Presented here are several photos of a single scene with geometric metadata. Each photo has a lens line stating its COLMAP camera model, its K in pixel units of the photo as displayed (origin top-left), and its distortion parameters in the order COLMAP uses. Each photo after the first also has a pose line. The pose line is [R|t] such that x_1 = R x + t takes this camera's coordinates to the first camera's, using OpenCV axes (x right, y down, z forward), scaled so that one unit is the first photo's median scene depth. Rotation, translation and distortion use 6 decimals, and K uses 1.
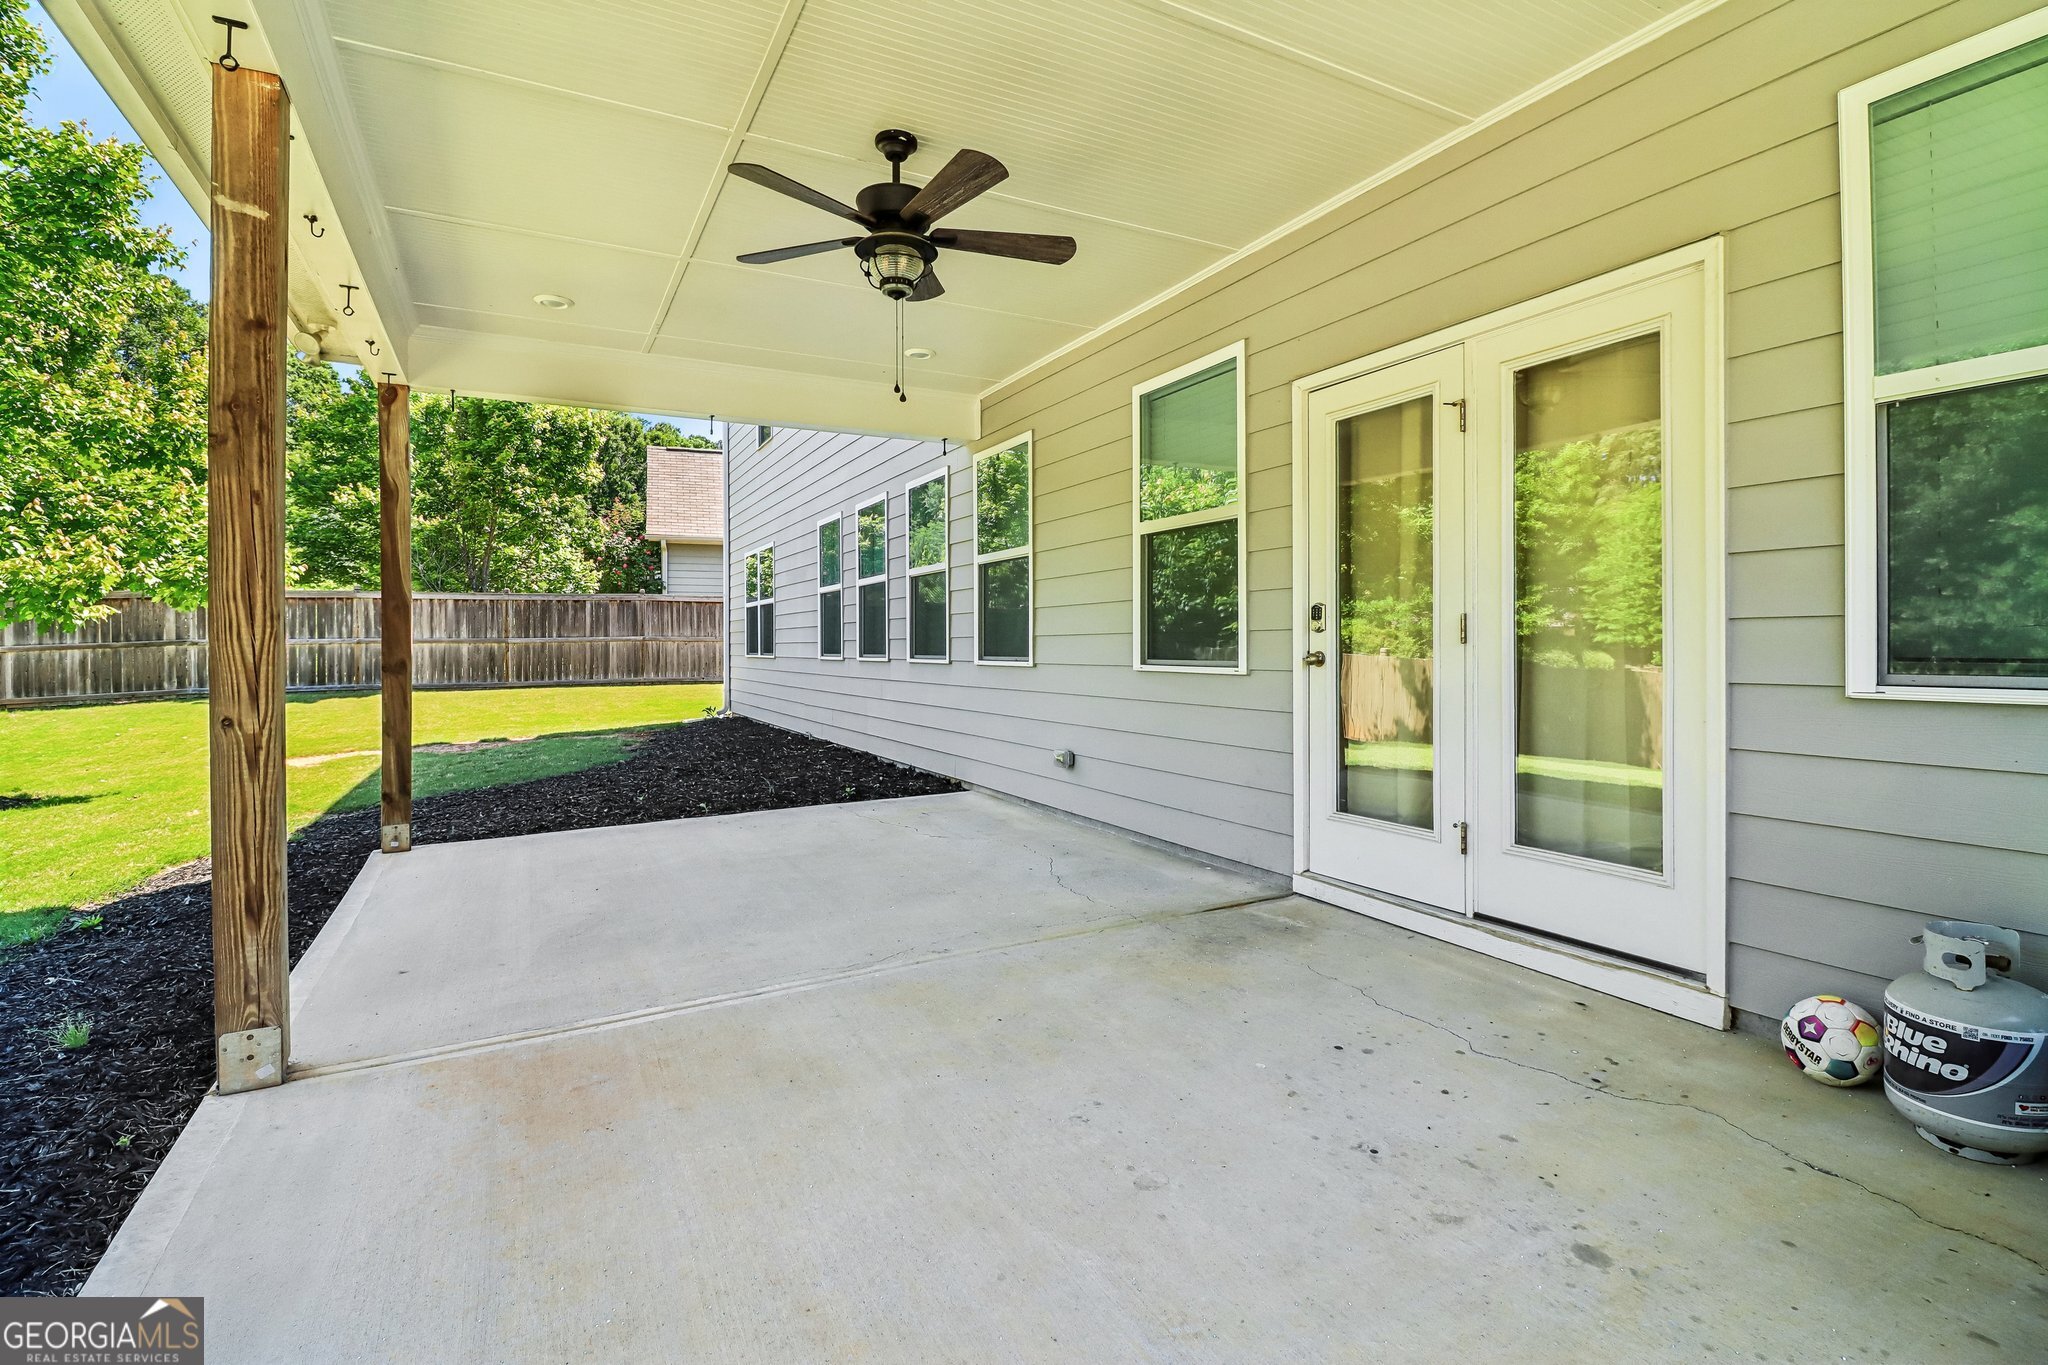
lens RADIAL K [[960.2, 0, 1020.9], [0, 960.2, 649.9], [0, 0, 1]] dist [-0.004078, -0.000722]
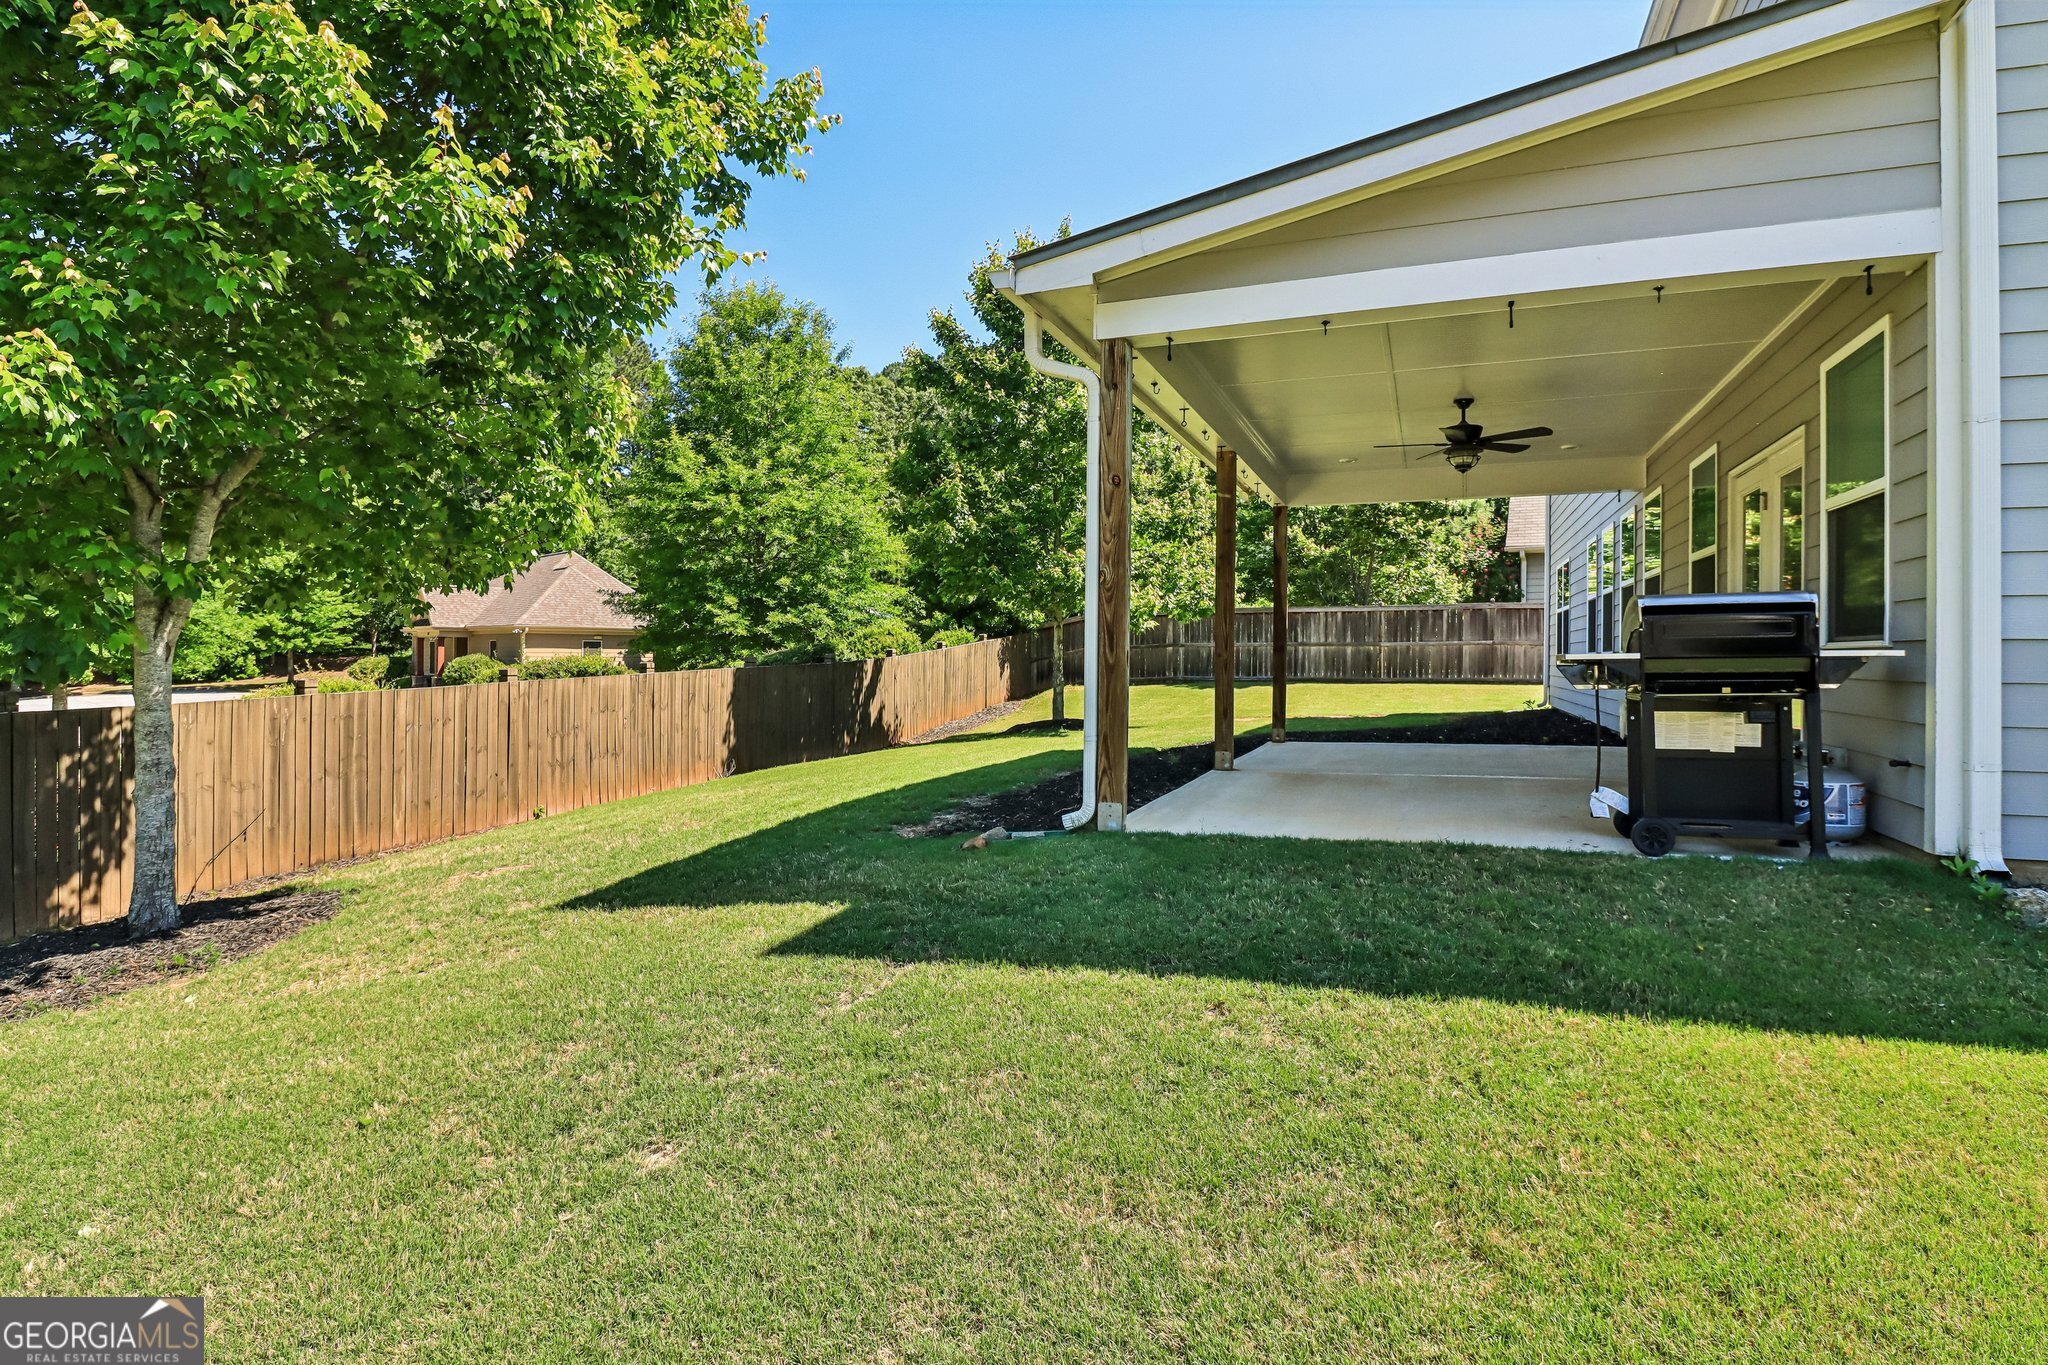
lens RADIAL K [[1051.8, 0, 1021.4], [0, 1051.8, 654.8], [0, 0, 1]] dist [-0.017821, -0.000072]
pose [[0.657448, 0.006922, -0.753468, 0.172118], [-0.011378, 0.999935, -0.000741, 0.010006], [0.753414, 0.009061, 0.657484, -0.225128]]
